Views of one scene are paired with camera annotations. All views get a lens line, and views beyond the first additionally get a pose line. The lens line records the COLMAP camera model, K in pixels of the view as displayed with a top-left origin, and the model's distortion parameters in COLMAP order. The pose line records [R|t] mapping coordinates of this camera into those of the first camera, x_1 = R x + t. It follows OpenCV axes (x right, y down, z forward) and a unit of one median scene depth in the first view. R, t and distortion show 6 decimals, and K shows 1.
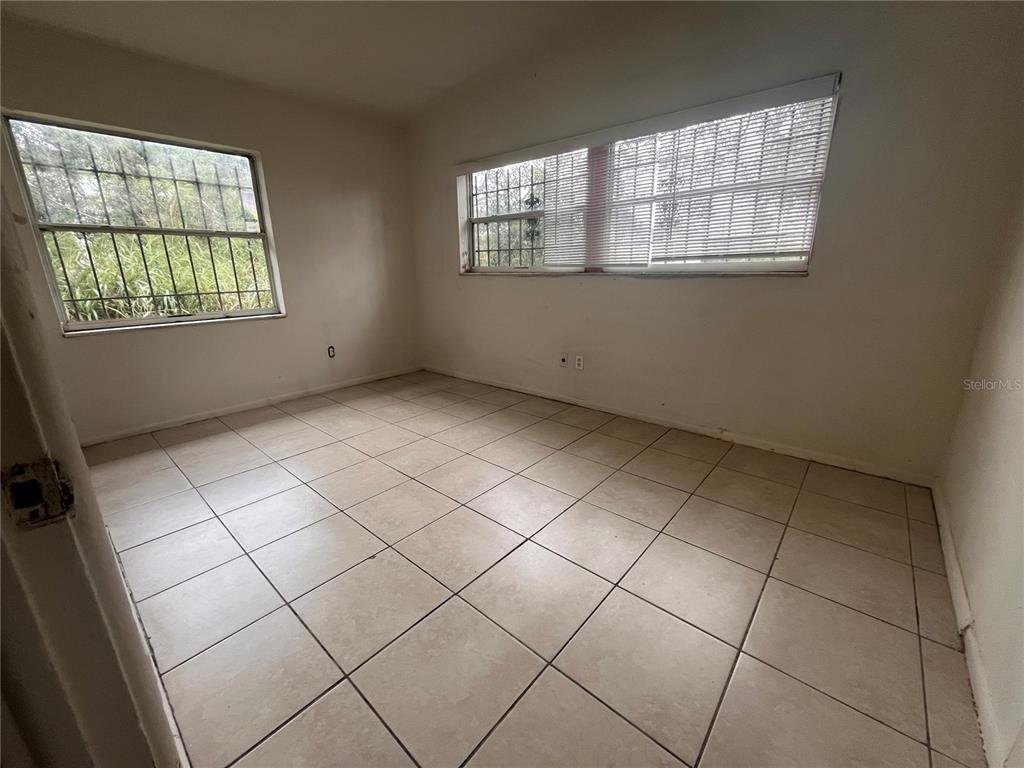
lens RADIAL K [[412.6, 0, 513.9], [0, 412.6, 383.3], [0, 0, 1]] dist [-0.002178, 0.001512]
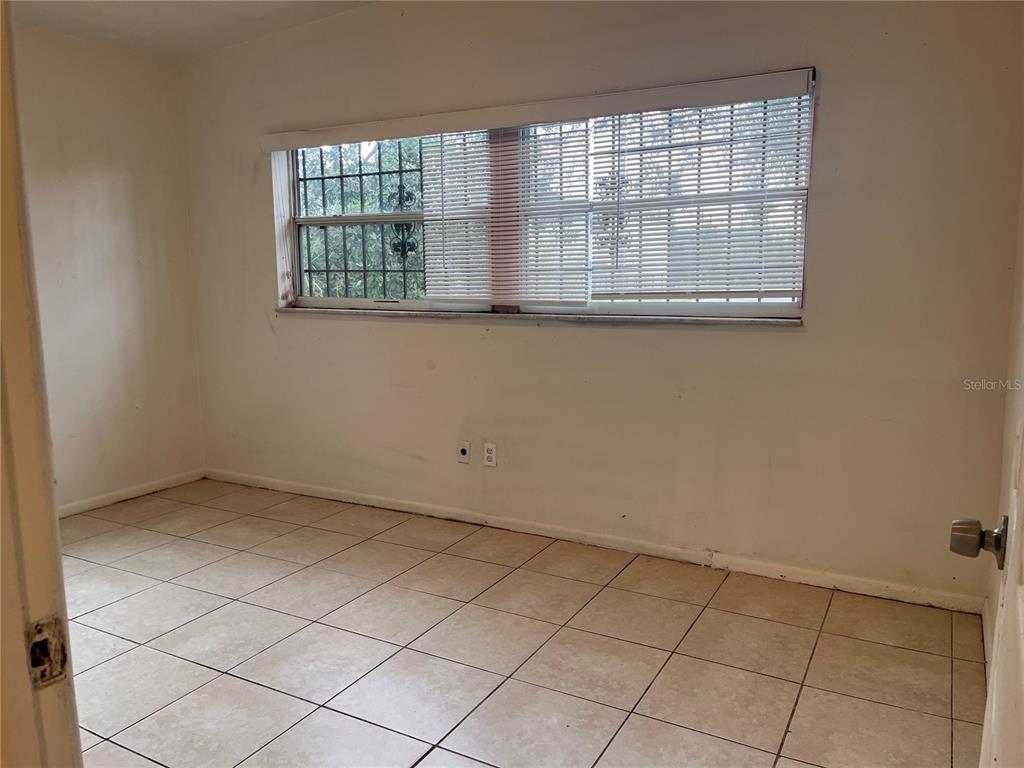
lens RADIAL K [[772.1, 0, 512.8], [0, 772.1, 385.9], [0, 0, 1]] dist [0.057828, -0.082540]
pose [[0.977930, -0.023839, 0.207569, -0.051378], [0.049926, 0.991351, -0.121366, -0.013295], [-0.202881, 0.129050, 0.970662, -0.159427]]
